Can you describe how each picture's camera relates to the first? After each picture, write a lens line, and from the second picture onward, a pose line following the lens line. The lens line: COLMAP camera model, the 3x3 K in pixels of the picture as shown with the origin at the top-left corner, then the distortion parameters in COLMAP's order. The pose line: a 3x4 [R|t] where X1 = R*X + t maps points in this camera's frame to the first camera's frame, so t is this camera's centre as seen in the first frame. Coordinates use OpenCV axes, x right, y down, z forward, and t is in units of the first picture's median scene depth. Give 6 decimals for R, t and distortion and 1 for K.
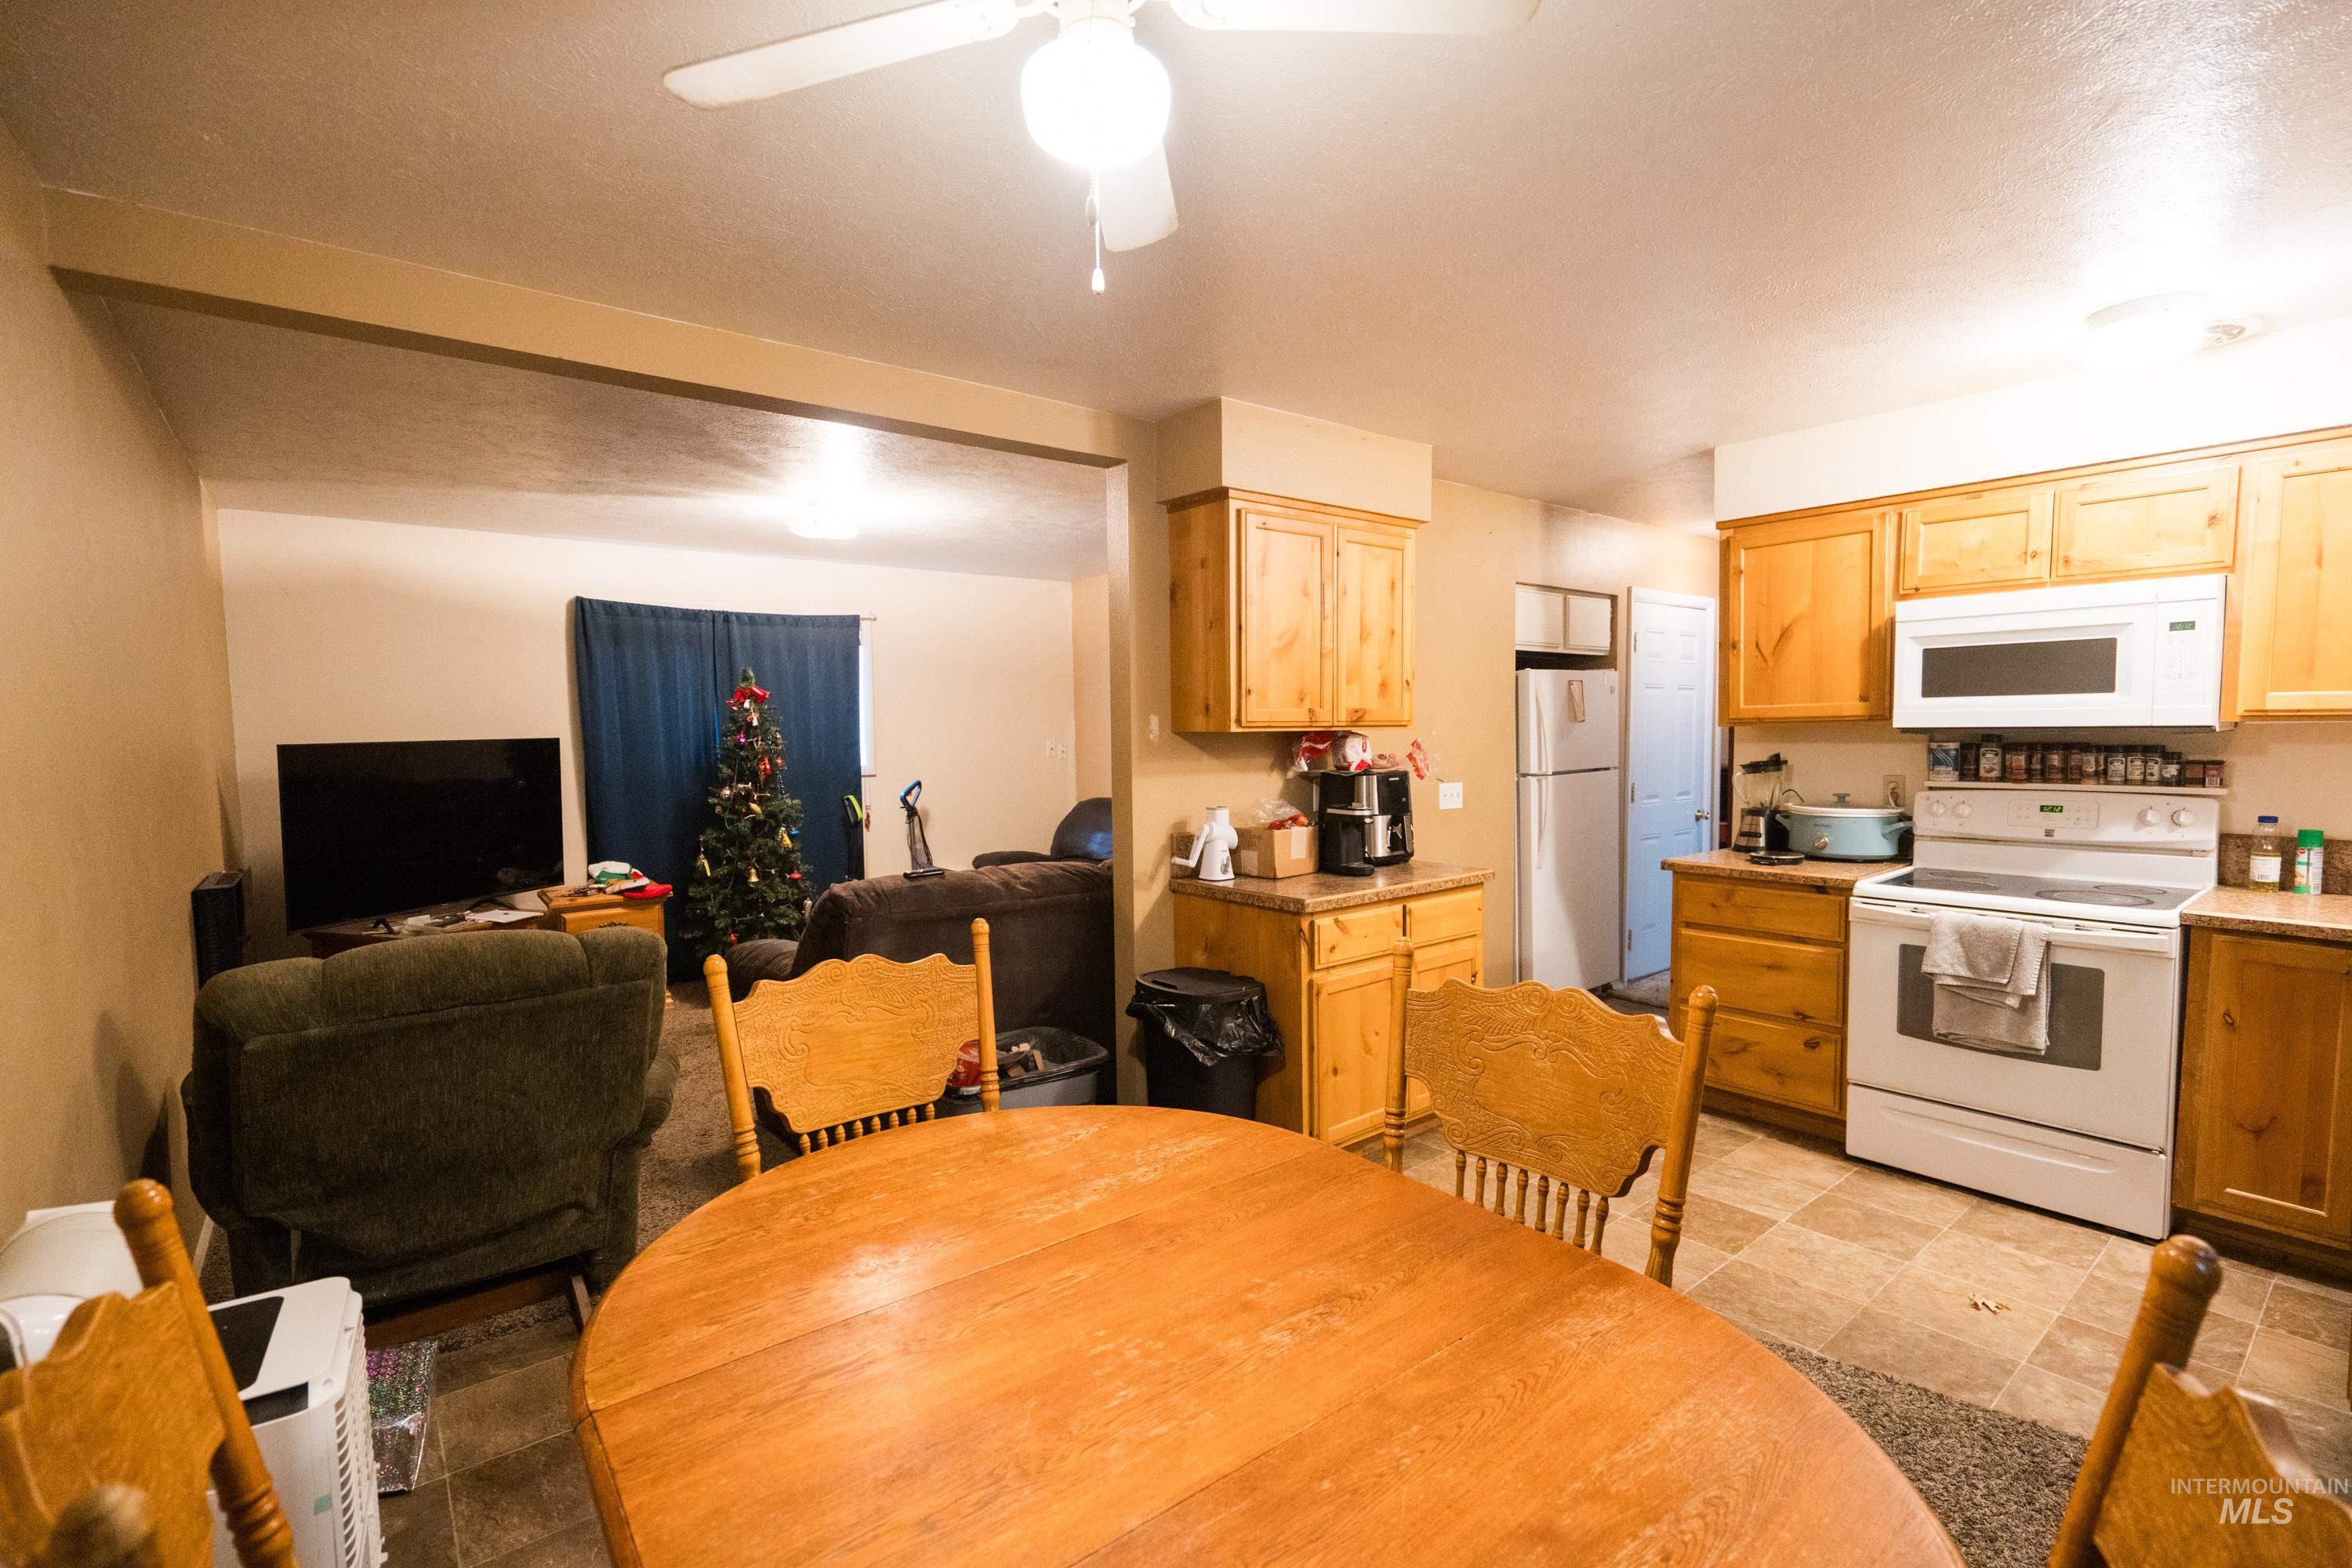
lens RADIAL K [[1051.8, 0, 1171.2], [0, 1051.8, 785.3], [0, 0, 1]] dist [0.002810, 0.000287]
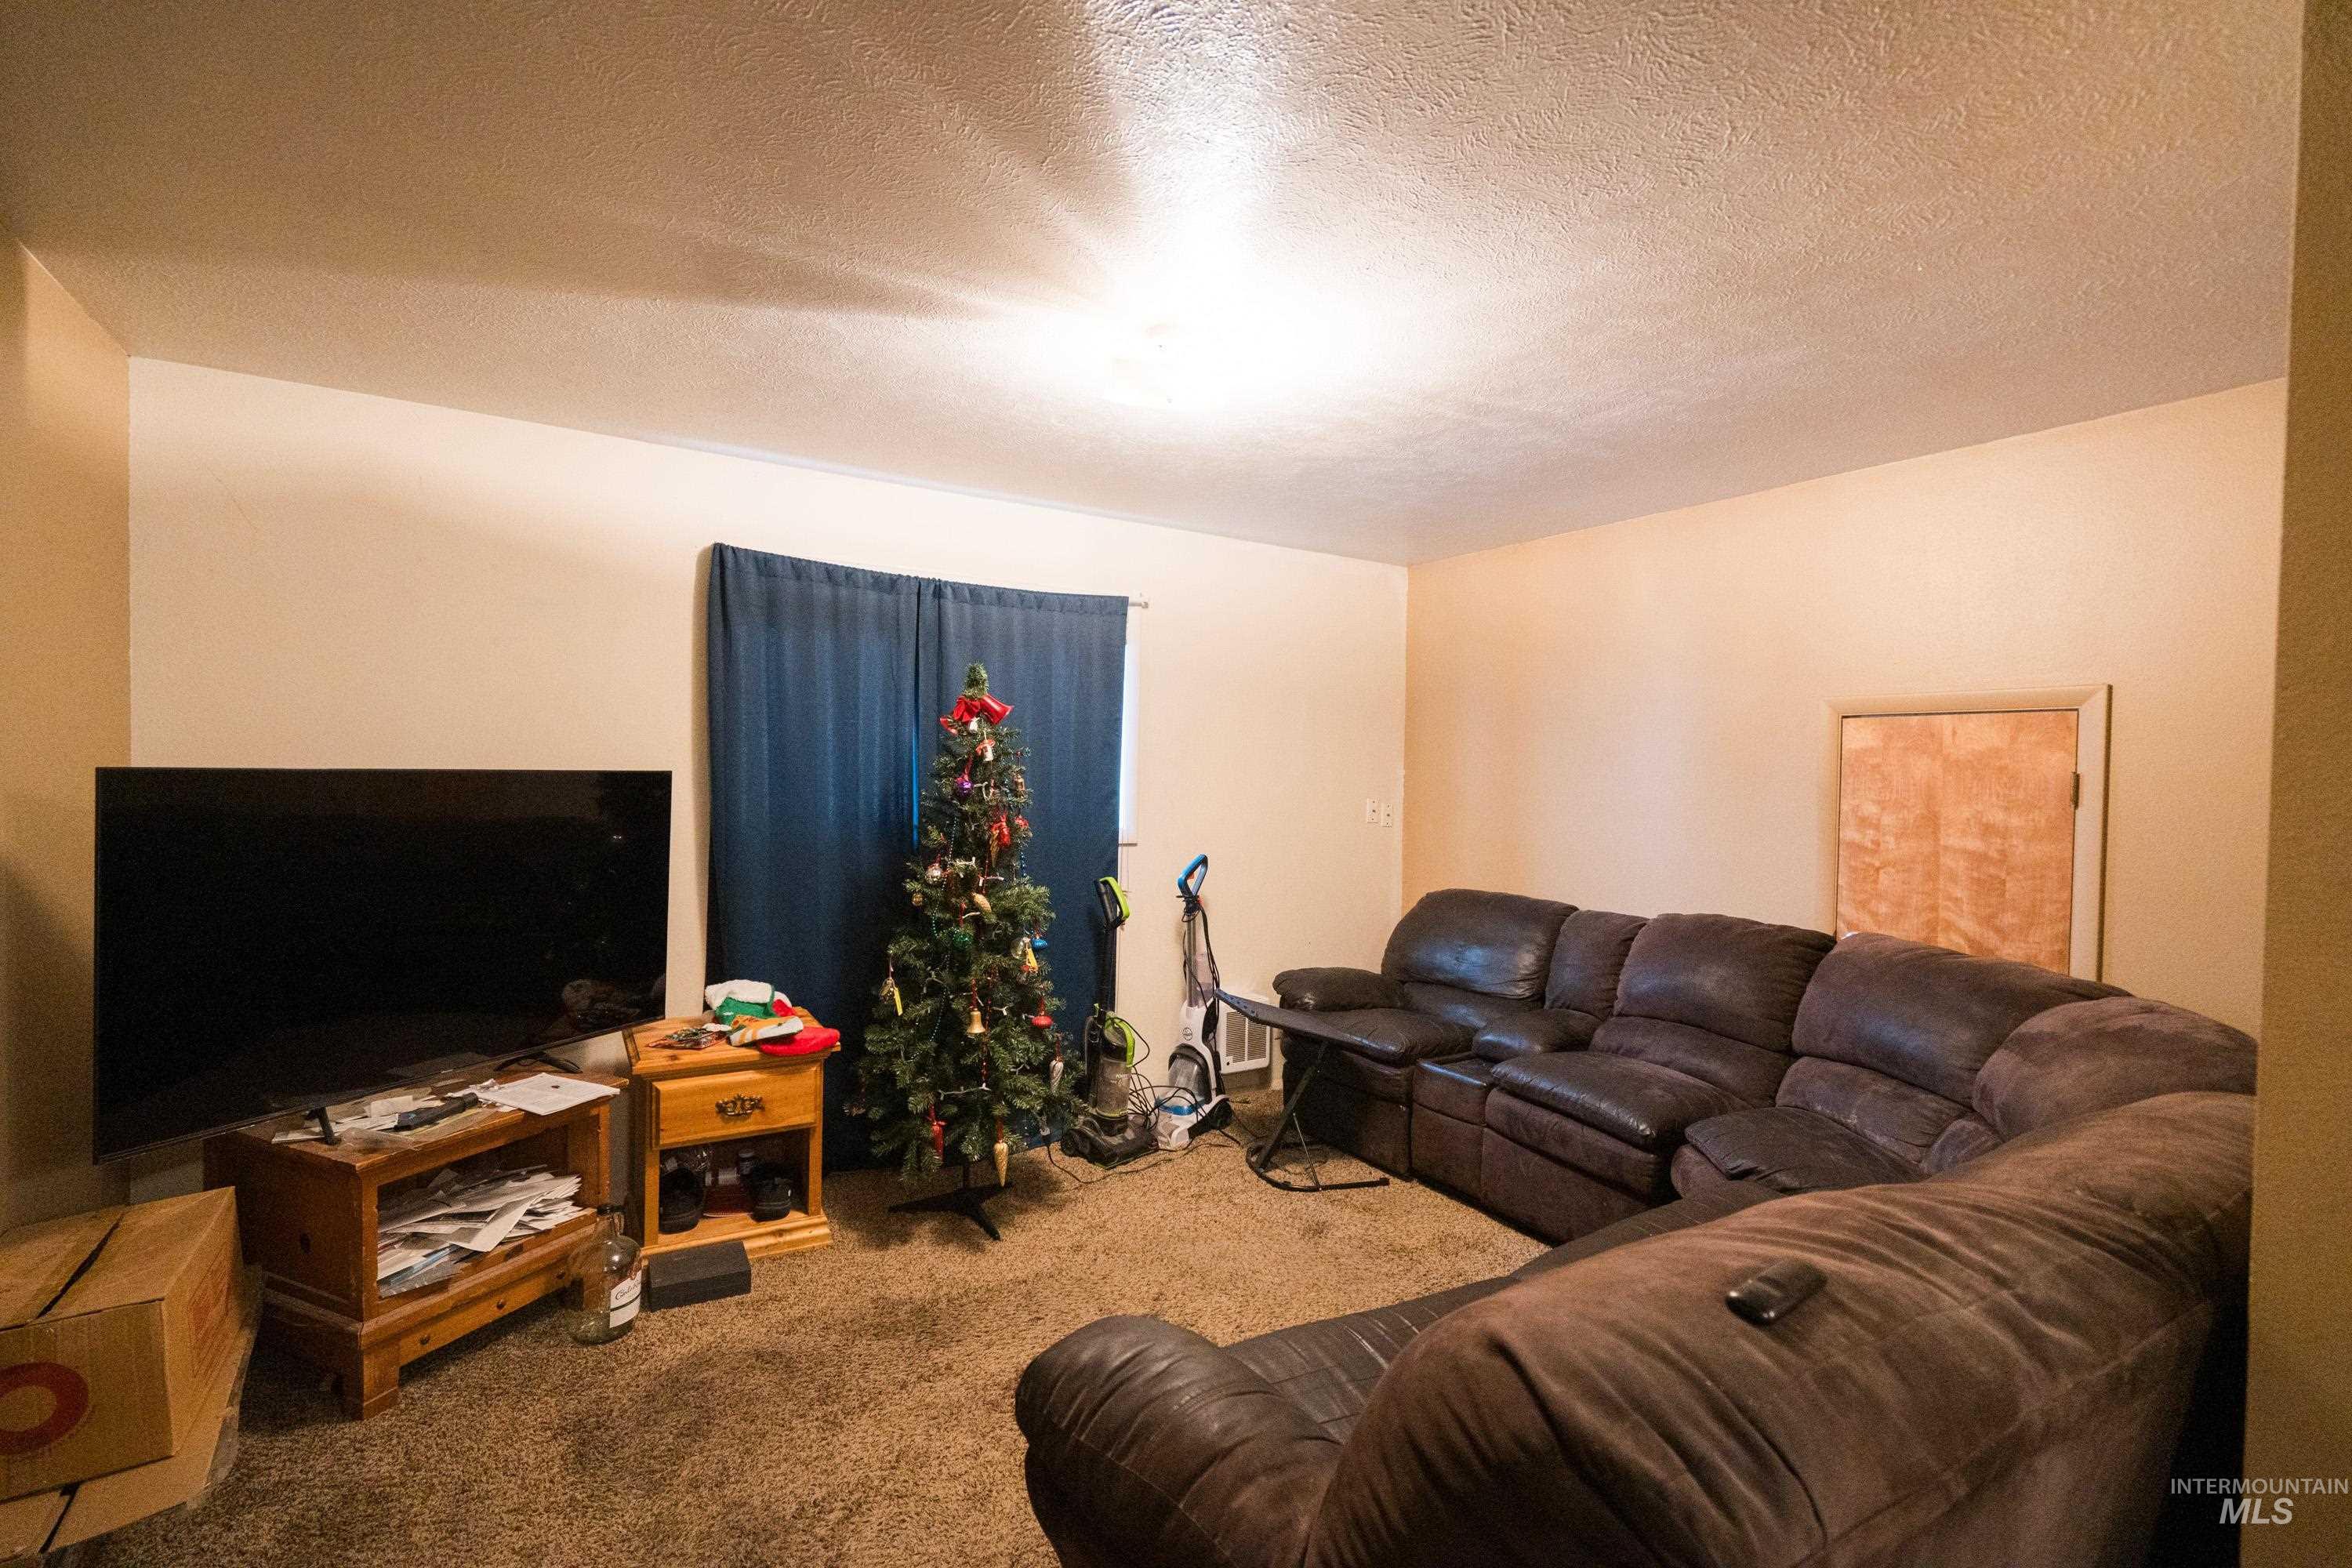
lens RADIAL K [[1051.8, 0, 1175.0], [0, 1051.8, 792.9], [0, 0, 1]] dist [0.002810, 0.000287]
pose [[0.993471, 0.037609, -0.107704, -0.224941], [-0.041784, 0.998449, -0.036780, -0.021645], [0.106153, 0.041040, 0.993502, 0.422684]]
